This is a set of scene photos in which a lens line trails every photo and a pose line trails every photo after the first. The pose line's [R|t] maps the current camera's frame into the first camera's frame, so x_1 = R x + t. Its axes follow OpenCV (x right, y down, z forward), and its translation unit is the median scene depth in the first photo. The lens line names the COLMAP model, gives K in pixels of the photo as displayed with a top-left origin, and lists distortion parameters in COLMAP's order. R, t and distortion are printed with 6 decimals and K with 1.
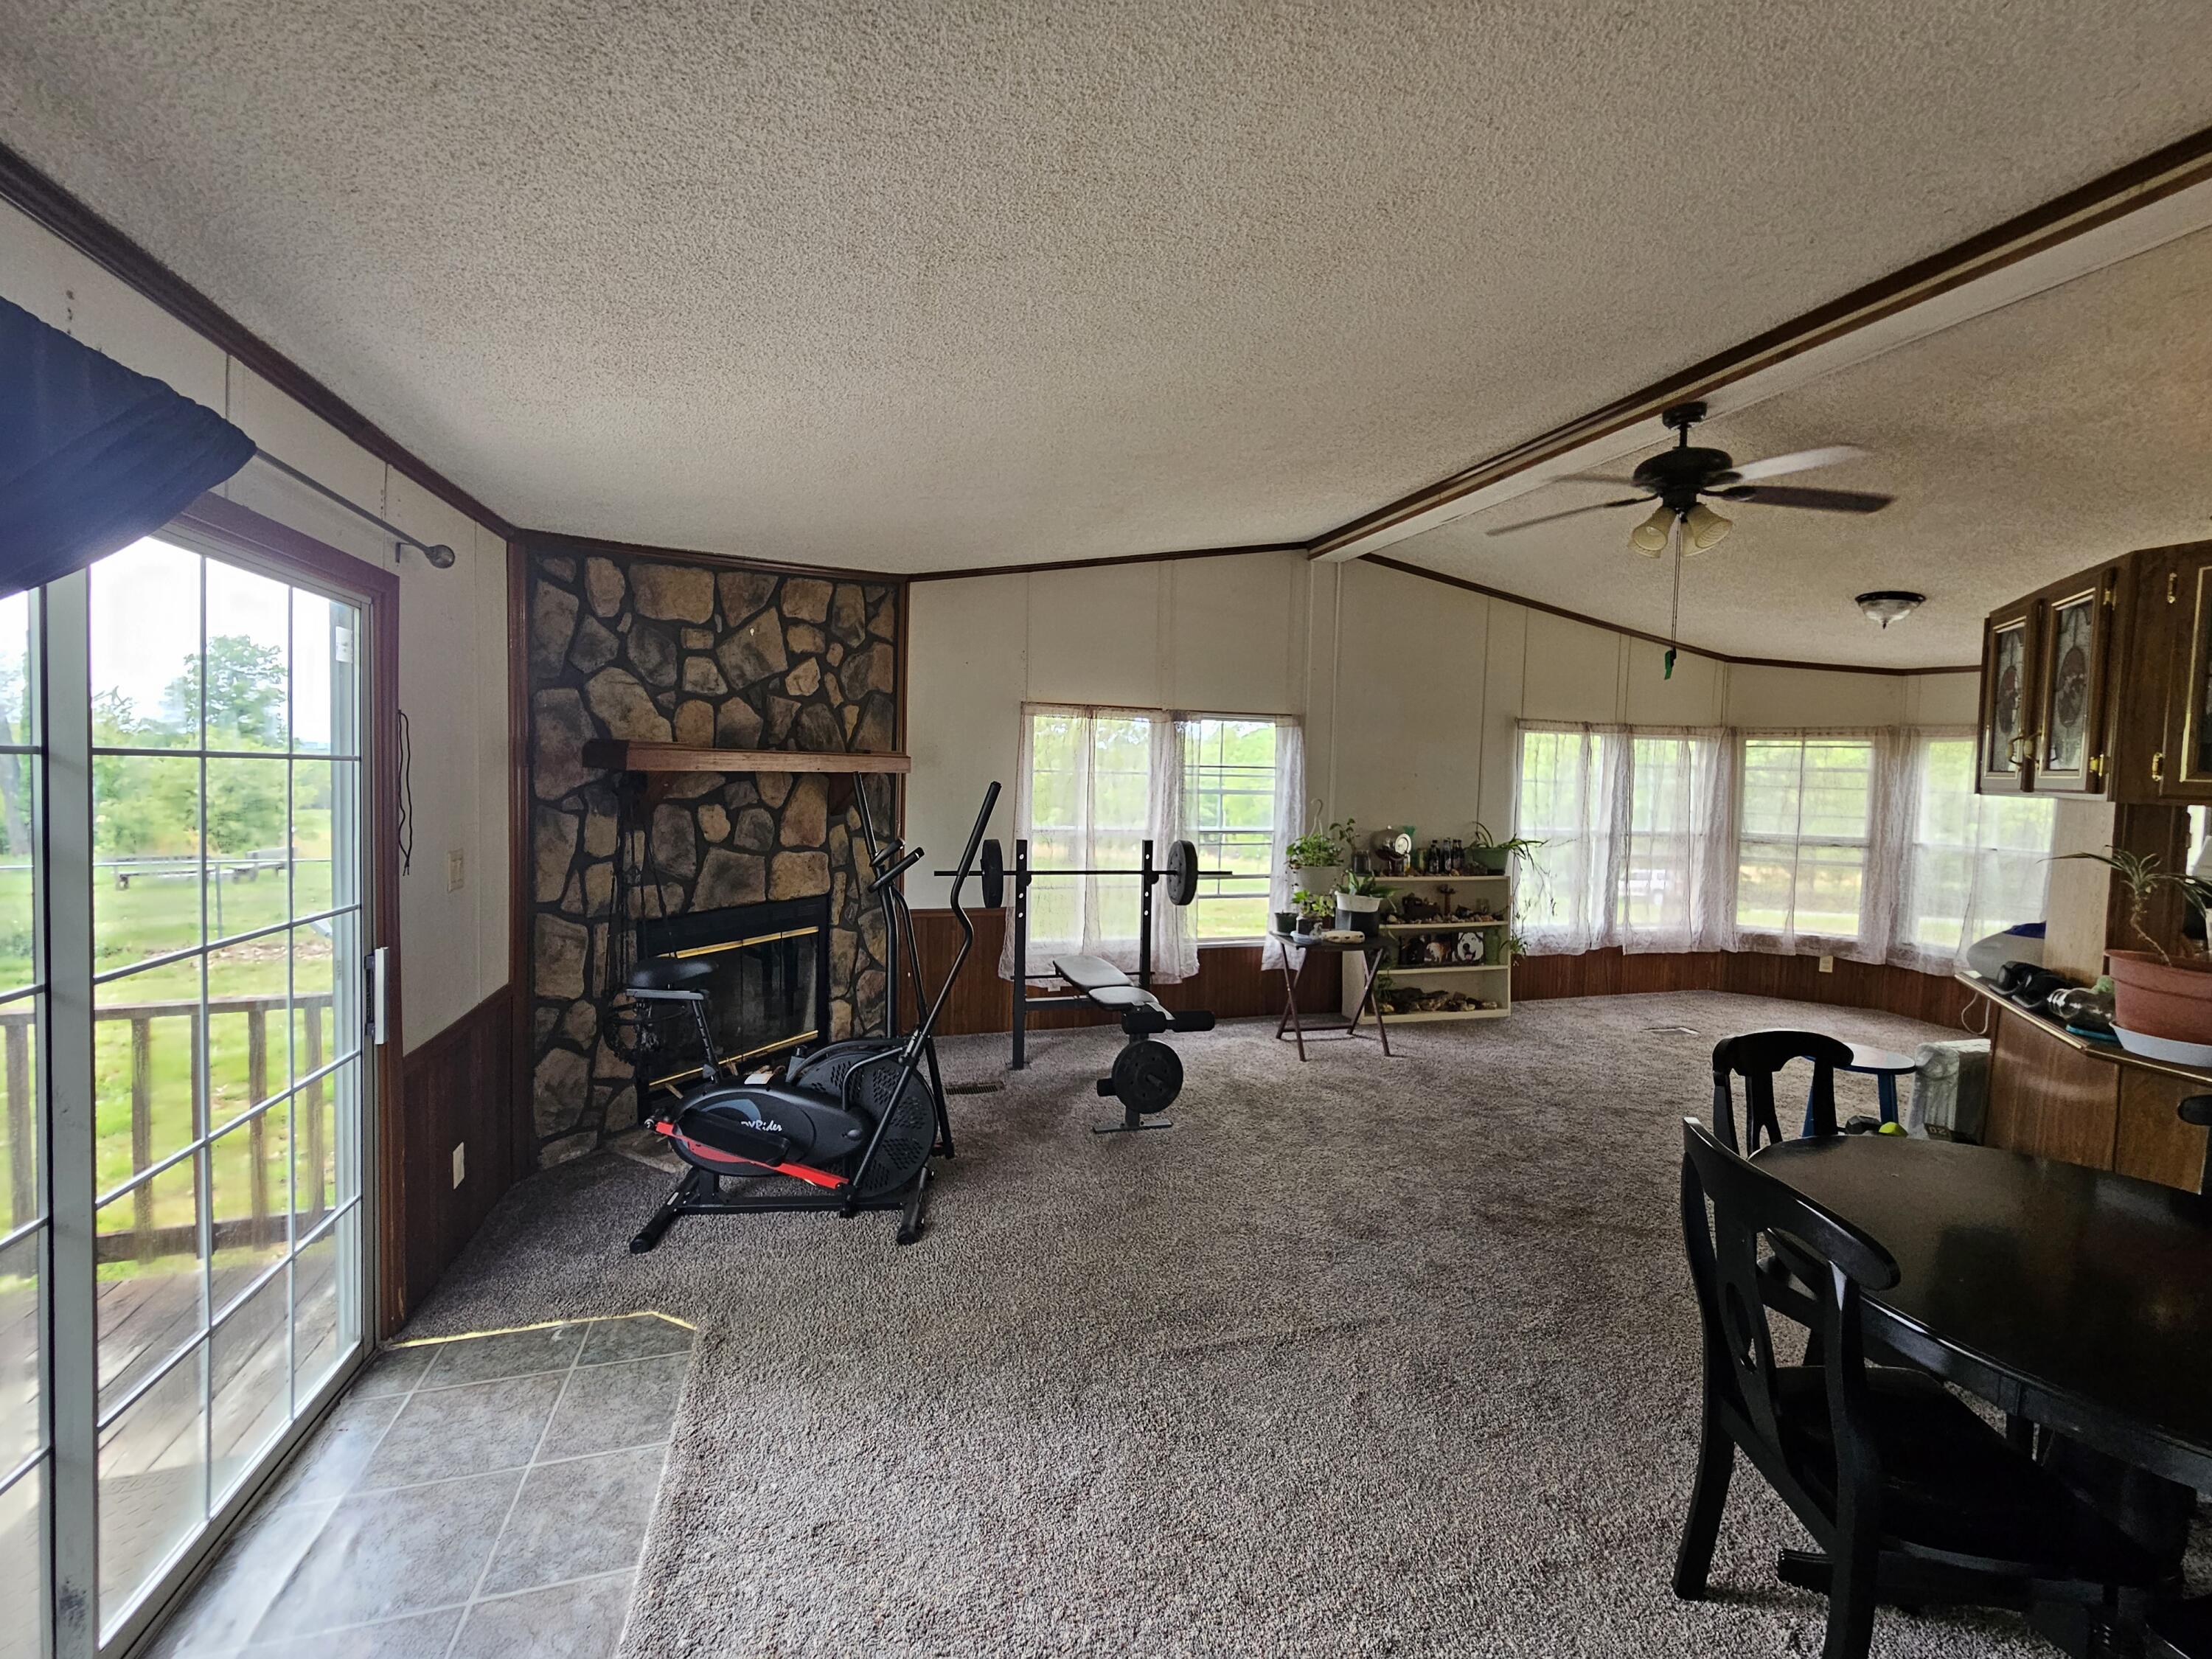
lens RADIAL K [[887.3, 0, 1071.5], [0, 887.3, 832.4], [0, 0, 1]] dist [-0.001477, -0.000550]
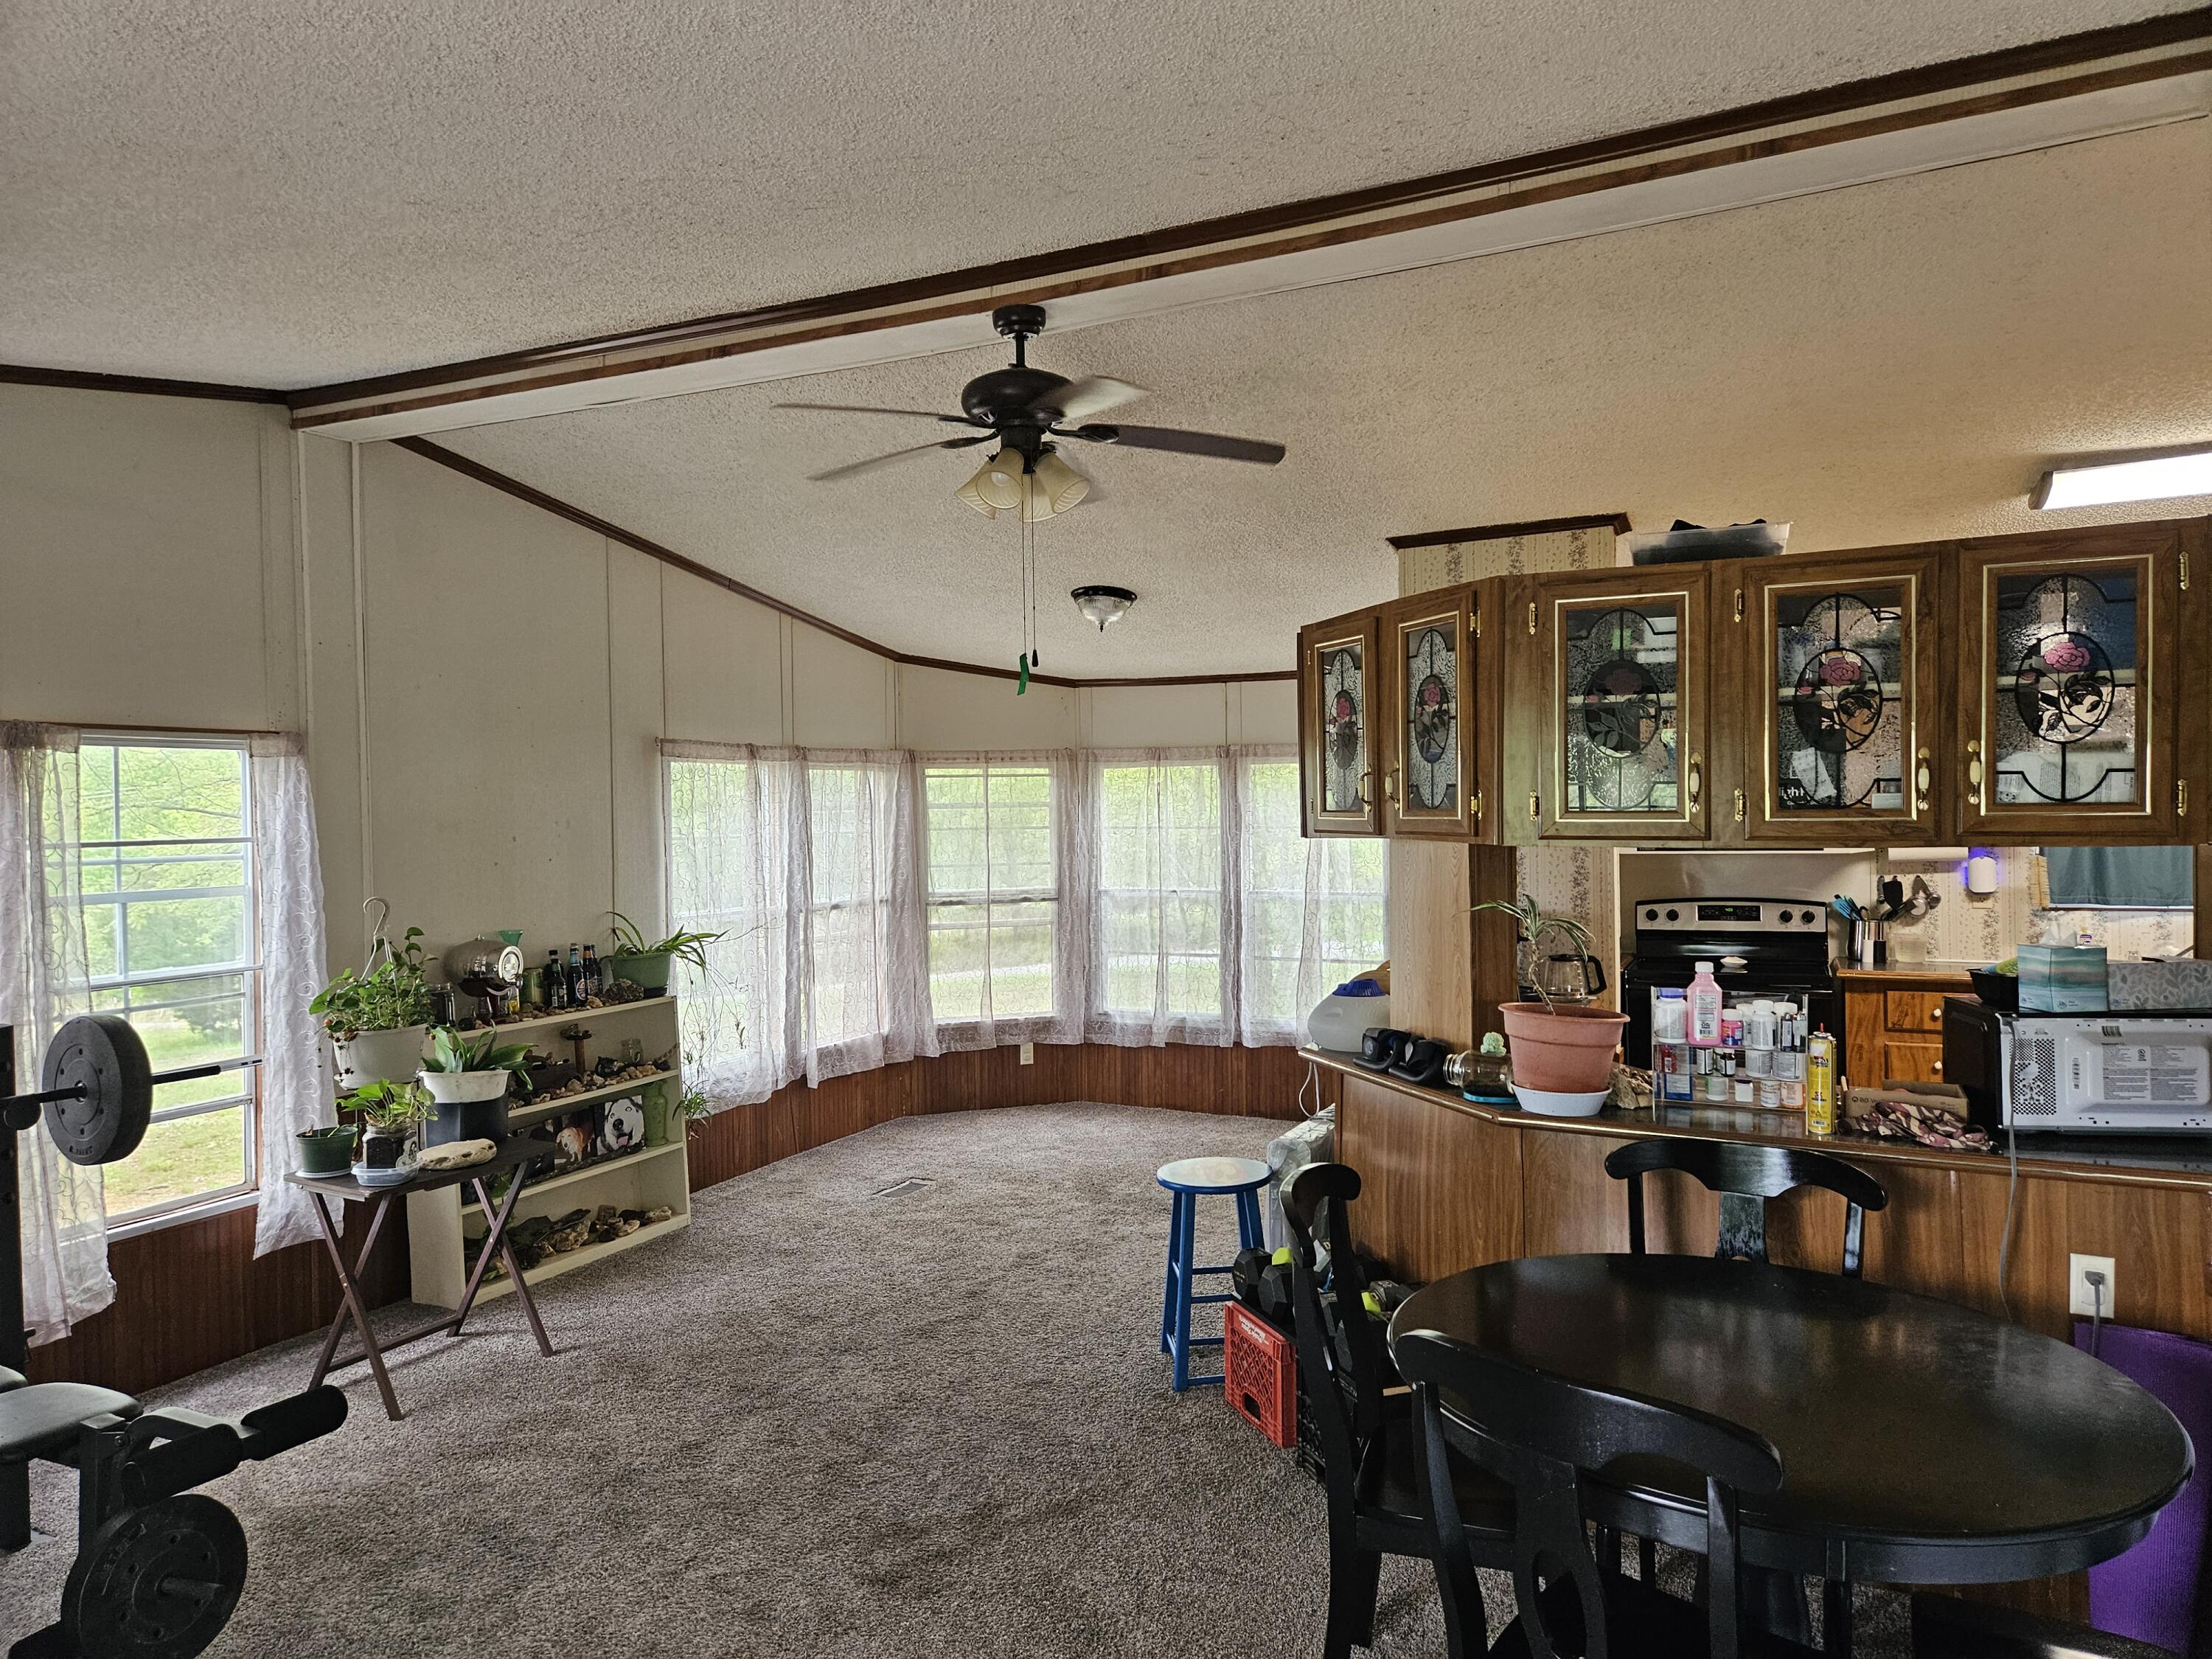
lens RADIAL K [[1485.4, 0, 1064.5], [0, 1485.4, 845.0], [0, 0, 1]] dist [0.066899, -0.081187]
pose [[0.652089, -0.055094, 0.756138, -0.128039], [0.091047, 0.995829, -0.005959, -0.028996], [-0.752656, 0.072730, 0.654385, 0.141763]]
